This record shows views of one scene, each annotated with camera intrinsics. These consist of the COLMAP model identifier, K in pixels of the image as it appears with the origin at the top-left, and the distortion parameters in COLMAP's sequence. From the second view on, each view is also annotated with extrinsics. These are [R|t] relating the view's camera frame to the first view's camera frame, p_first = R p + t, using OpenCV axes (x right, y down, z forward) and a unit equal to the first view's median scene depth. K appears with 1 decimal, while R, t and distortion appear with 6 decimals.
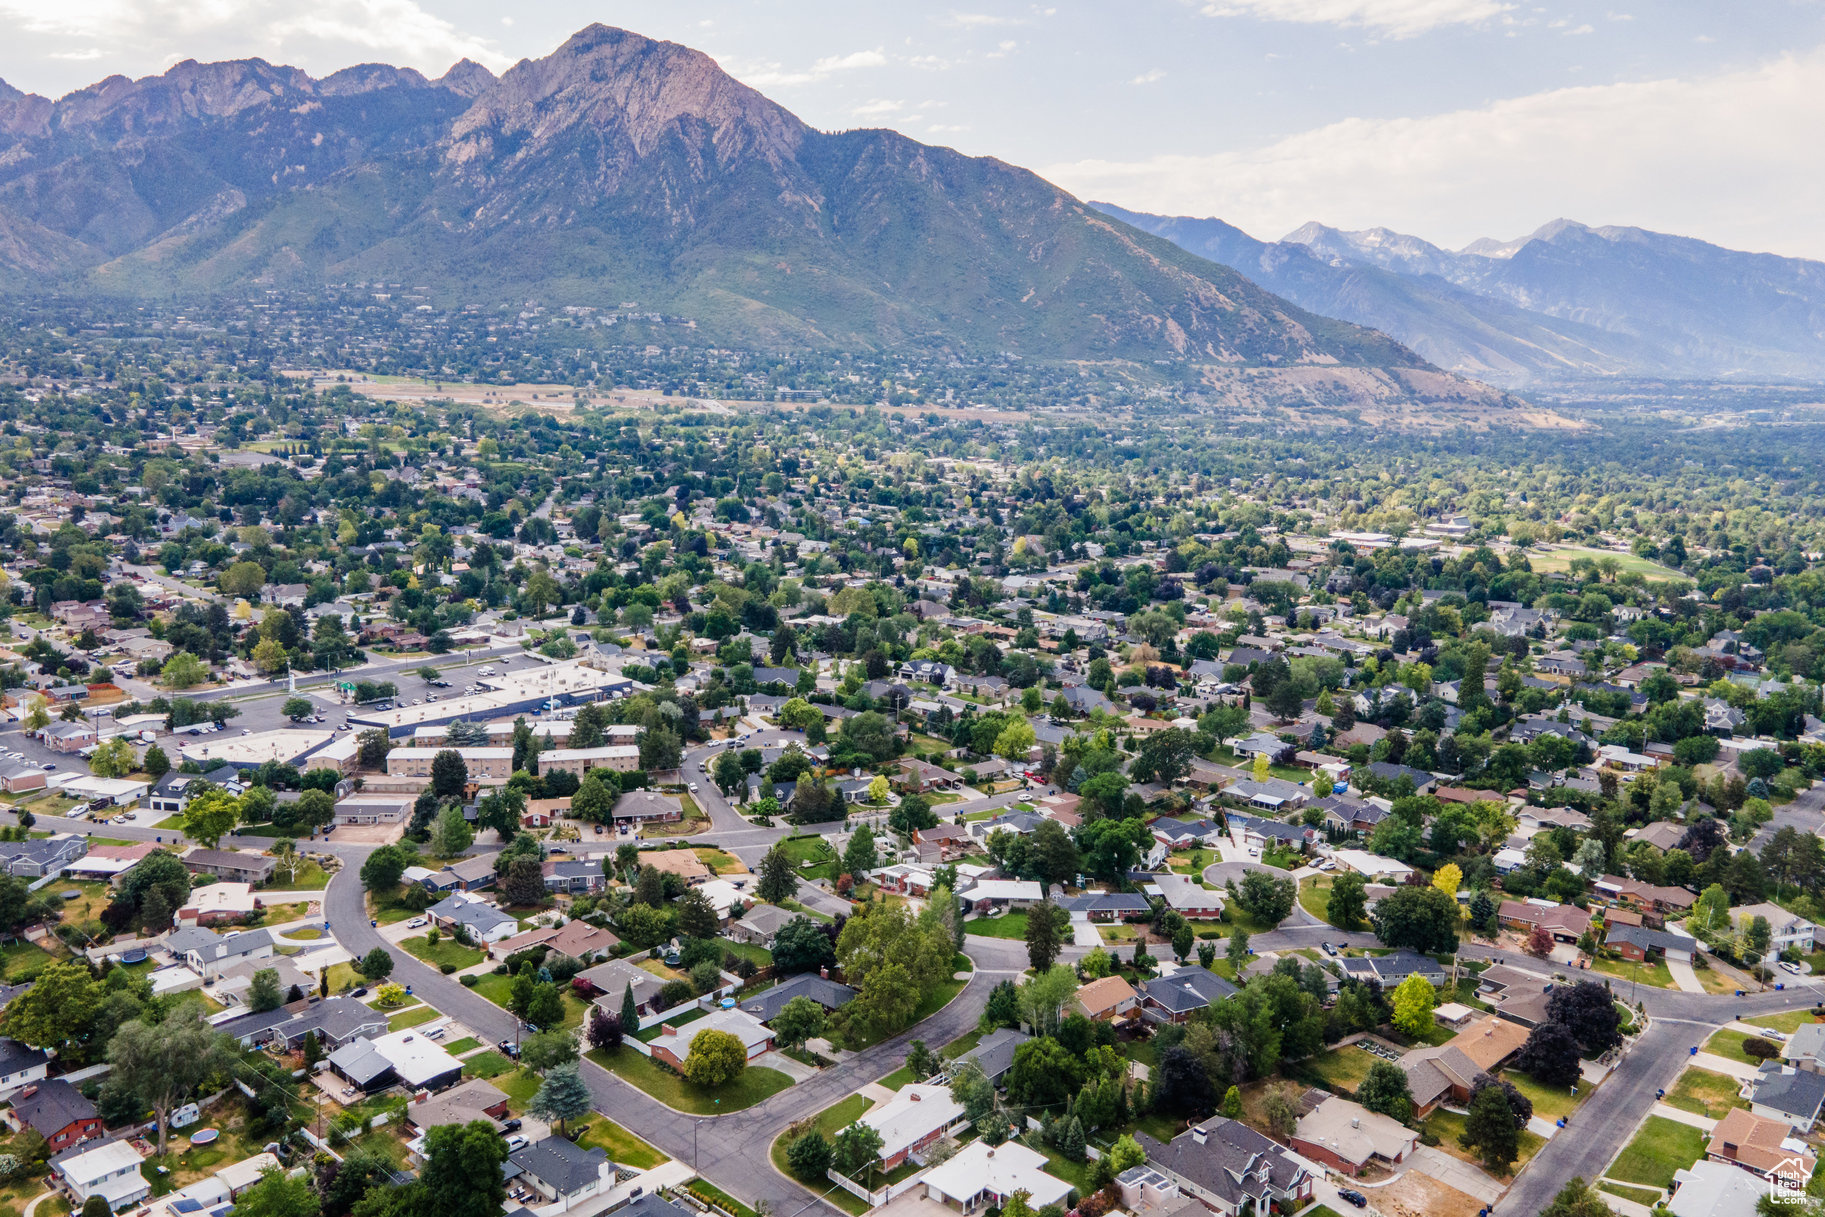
lens RADIAL K [[1460.2, 0, 877.1], [0, 1460.2, 605.7], [0, 0, 1]] dist [0.035826, 0.055160]
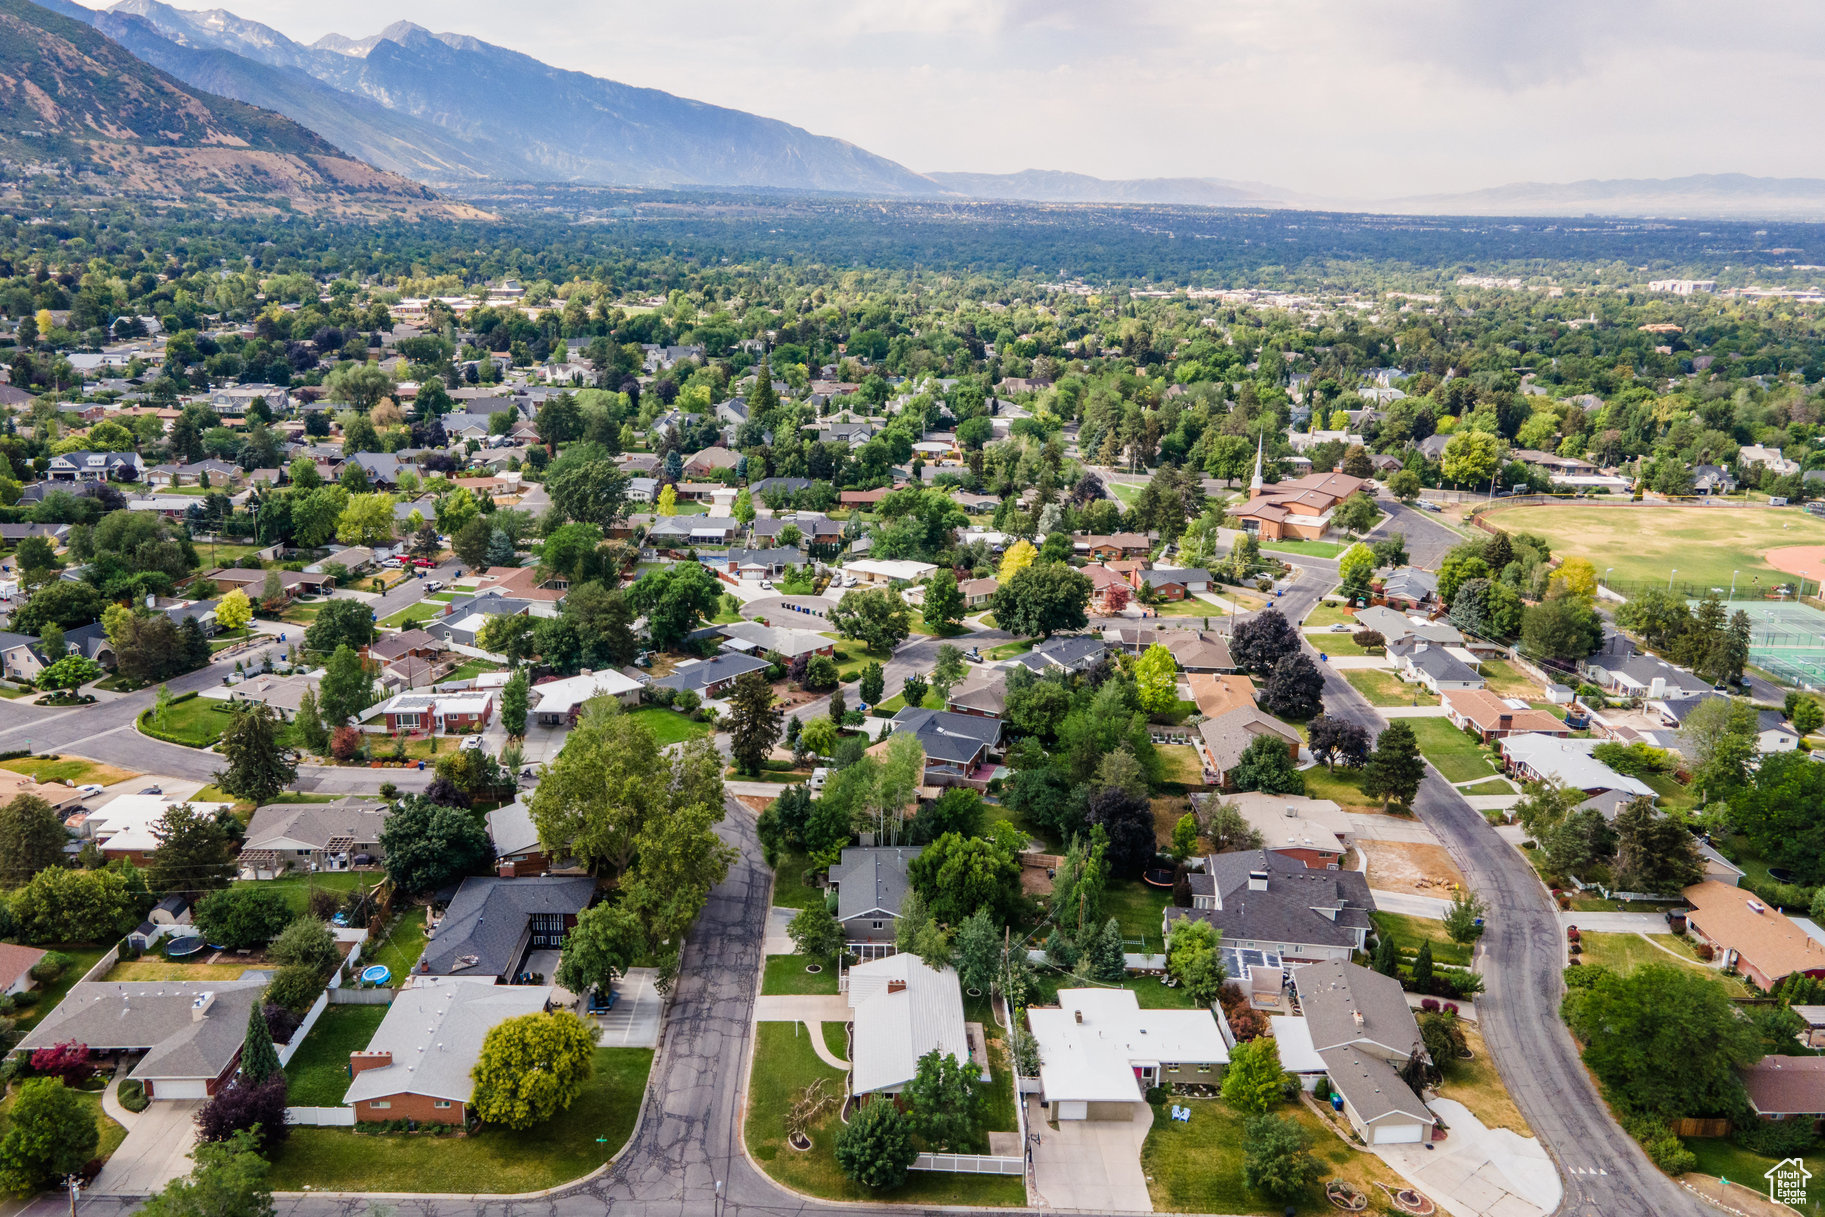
lens RADIAL K [[1384.7, 0, 903.4], [0, 1384.7, 616.2], [0, 0, 1]] dist [0.044644, 0.018047]
pose [[0.725591, -0.201776, 0.657878, -0.081805], [0.107162, 0.977513, 0.181619, 0.020148], [-0.679730, -0.061281, 0.730898, 0.148098]]
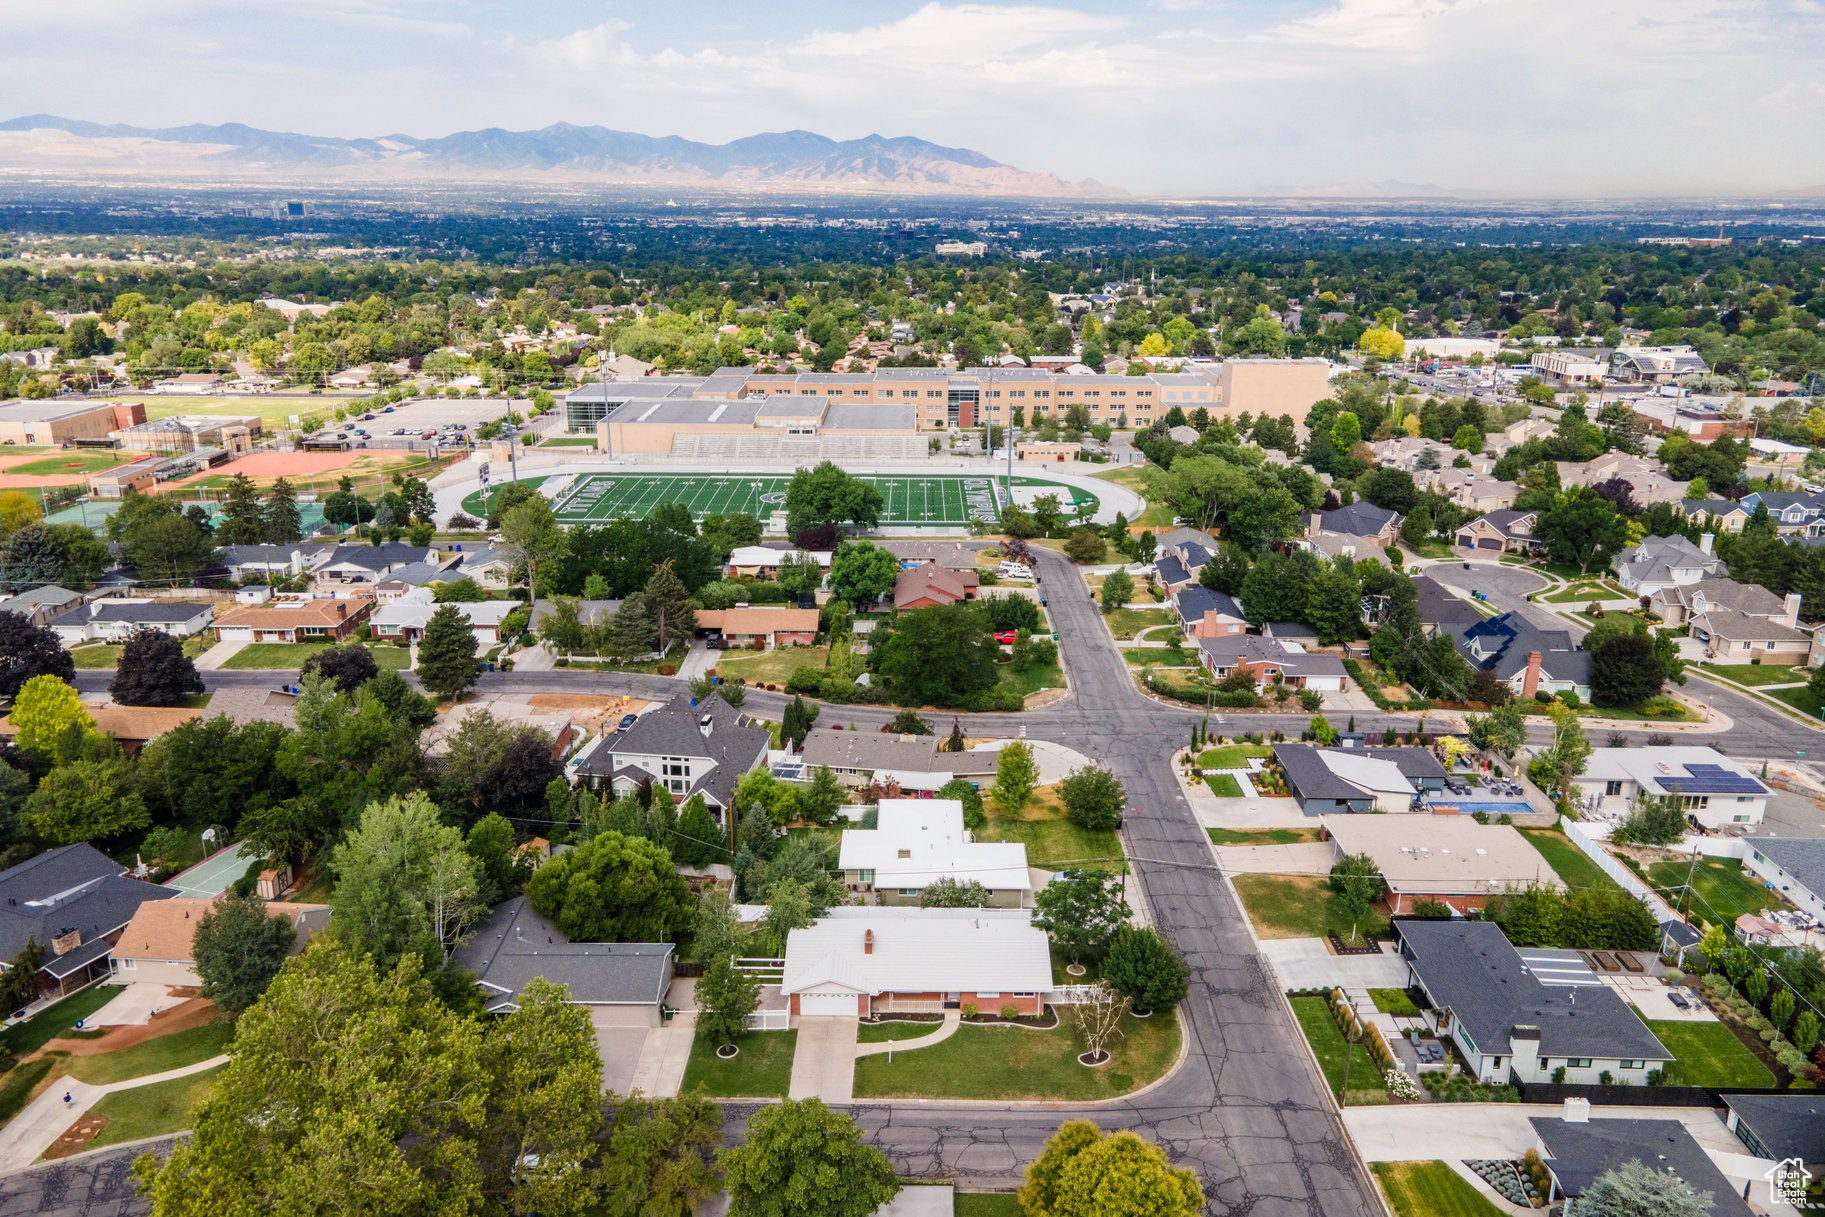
lens RADIAL K [[1321.0, 0, 912.5], [0, 1321.0, 608.5], [0, 0, 1]] dist [0.031812, 0.026558]
pose [[-0.666045, -0.242264, 0.705473, -0.070424], [0.109415, 0.903824, 0.413678, 0.011513], [-0.737843, 0.352718, -0.575481, 0.306419]]
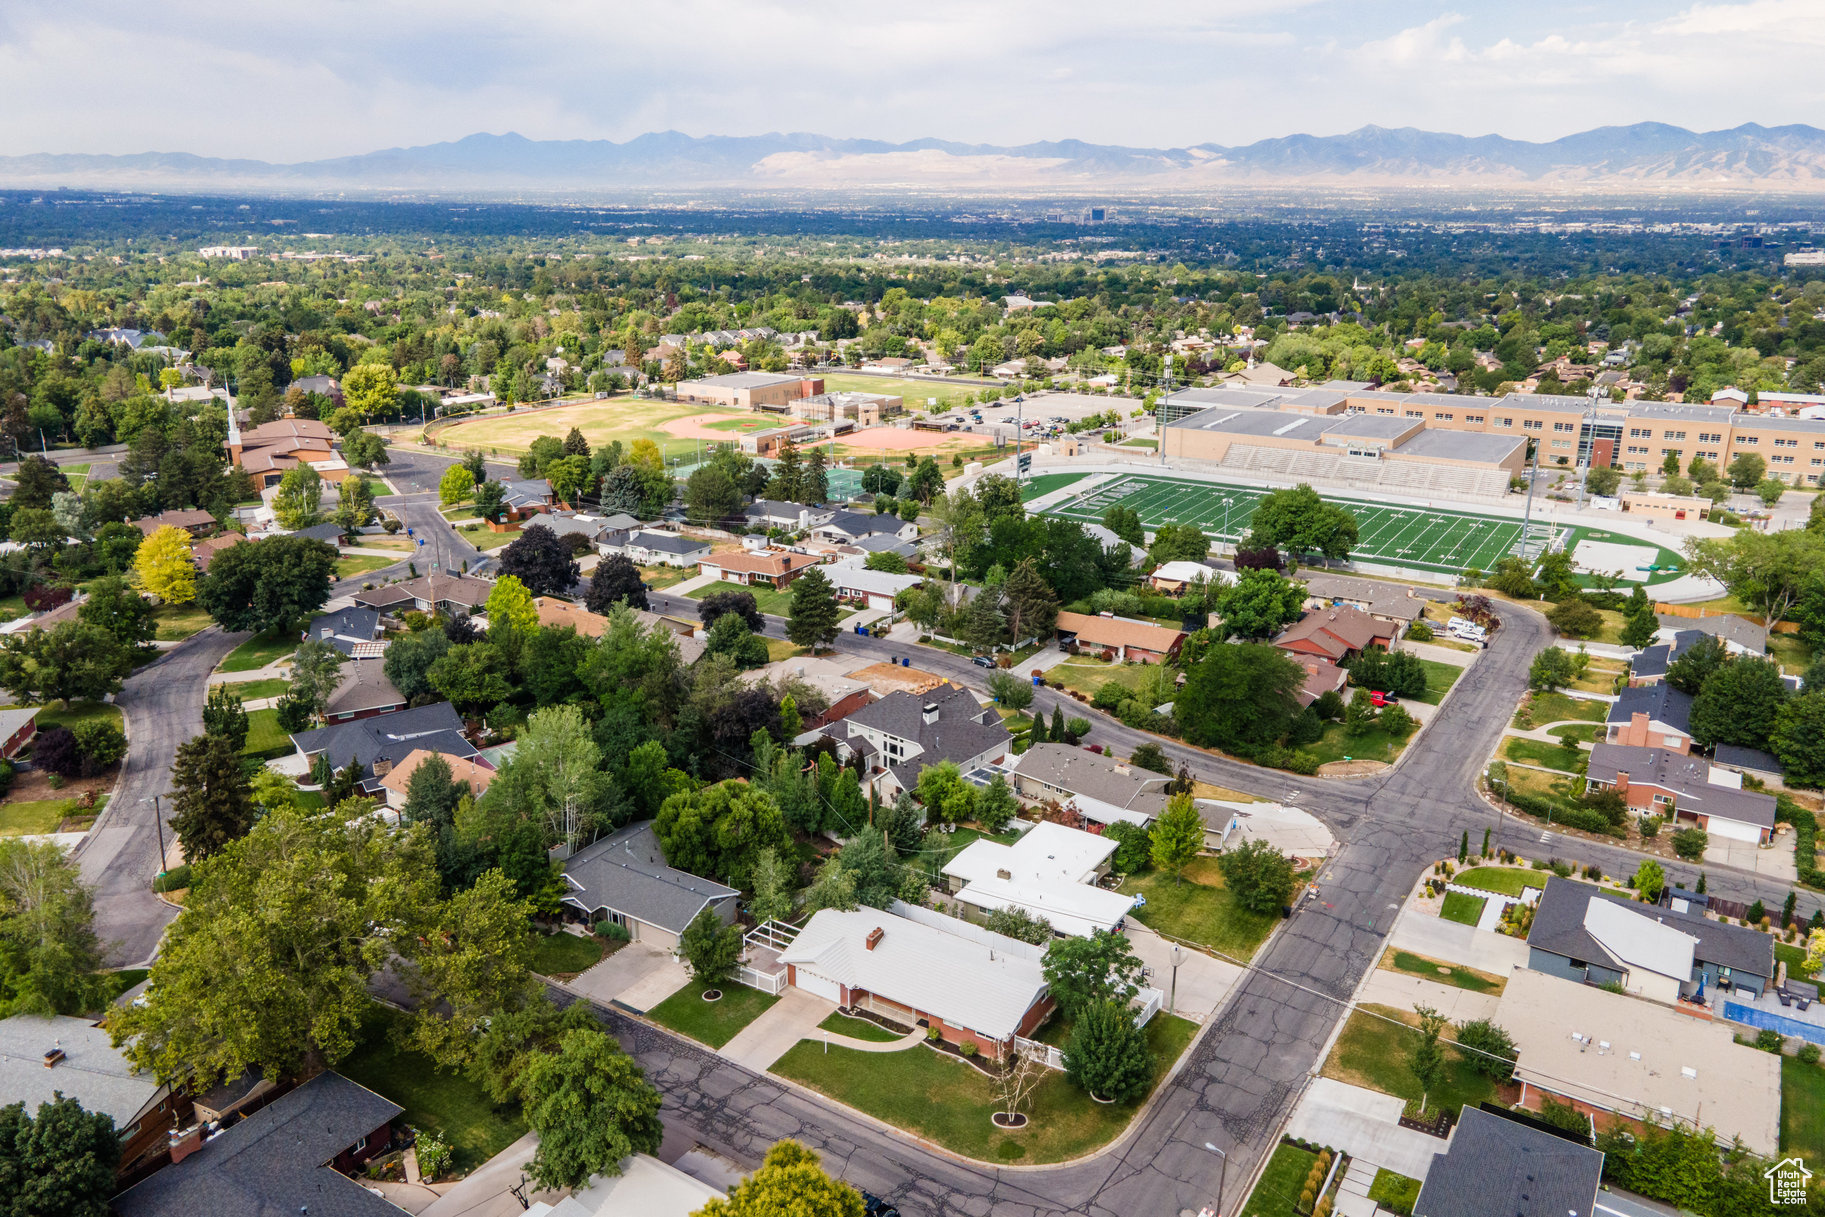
lens RADIAL K [[1321.0, 0, 912.5], [0, 1321.0, 608.5], [0, 0, 1]] dist [0.031812, 0.026558]
pose [[-0.174408, -0.311450, 0.934120, -0.094570], [0.156153, 0.927907, 0.338533, 0.018696], [-0.972213, 0.204909, -0.113200, 0.257244]]
